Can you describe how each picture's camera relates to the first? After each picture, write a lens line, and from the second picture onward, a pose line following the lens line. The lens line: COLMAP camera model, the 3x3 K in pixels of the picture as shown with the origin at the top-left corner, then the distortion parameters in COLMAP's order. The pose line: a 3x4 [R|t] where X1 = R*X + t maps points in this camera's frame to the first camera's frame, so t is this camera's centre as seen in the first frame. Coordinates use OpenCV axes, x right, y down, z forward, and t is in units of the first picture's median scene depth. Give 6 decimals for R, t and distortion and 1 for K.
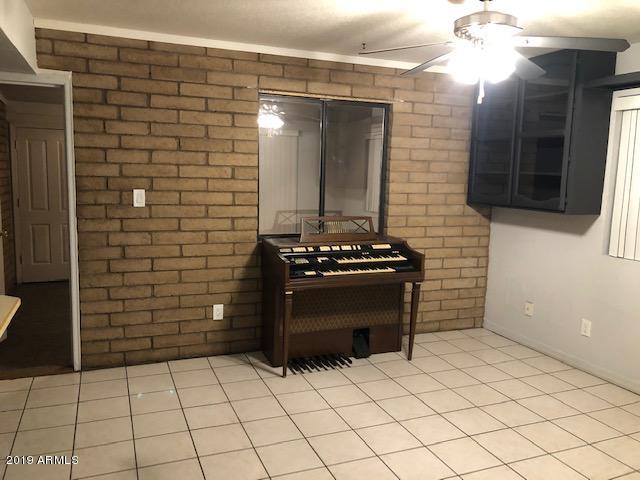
lens RADIAL K [[521.6, 0, 320.0], [0, 521.6, 240.0], [0, 0, 1]] dist [0.002242, -0.000873]
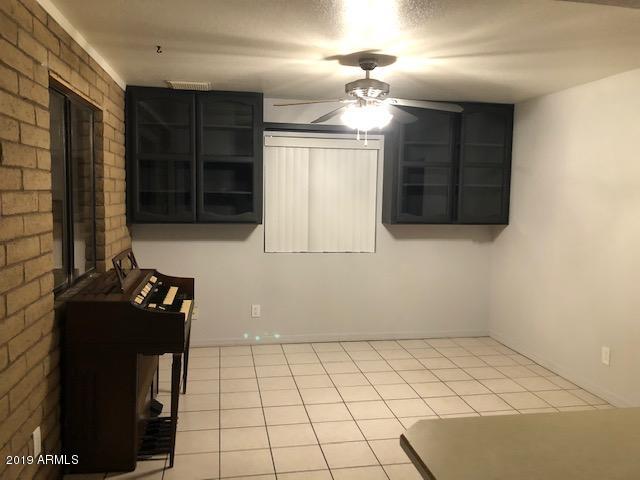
lens RADIAL K [[521.6, 0, 320.0], [0, 521.6, 240.0], [0, 0, 1]] dist [0.002242, -0.000873]
pose [[0.198073, -0.111709, 0.973801, -0.732467], [0.111944, 0.989562, 0.090748, -0.110614], [-0.973774, 0.091036, 0.208510, 0.594362]]
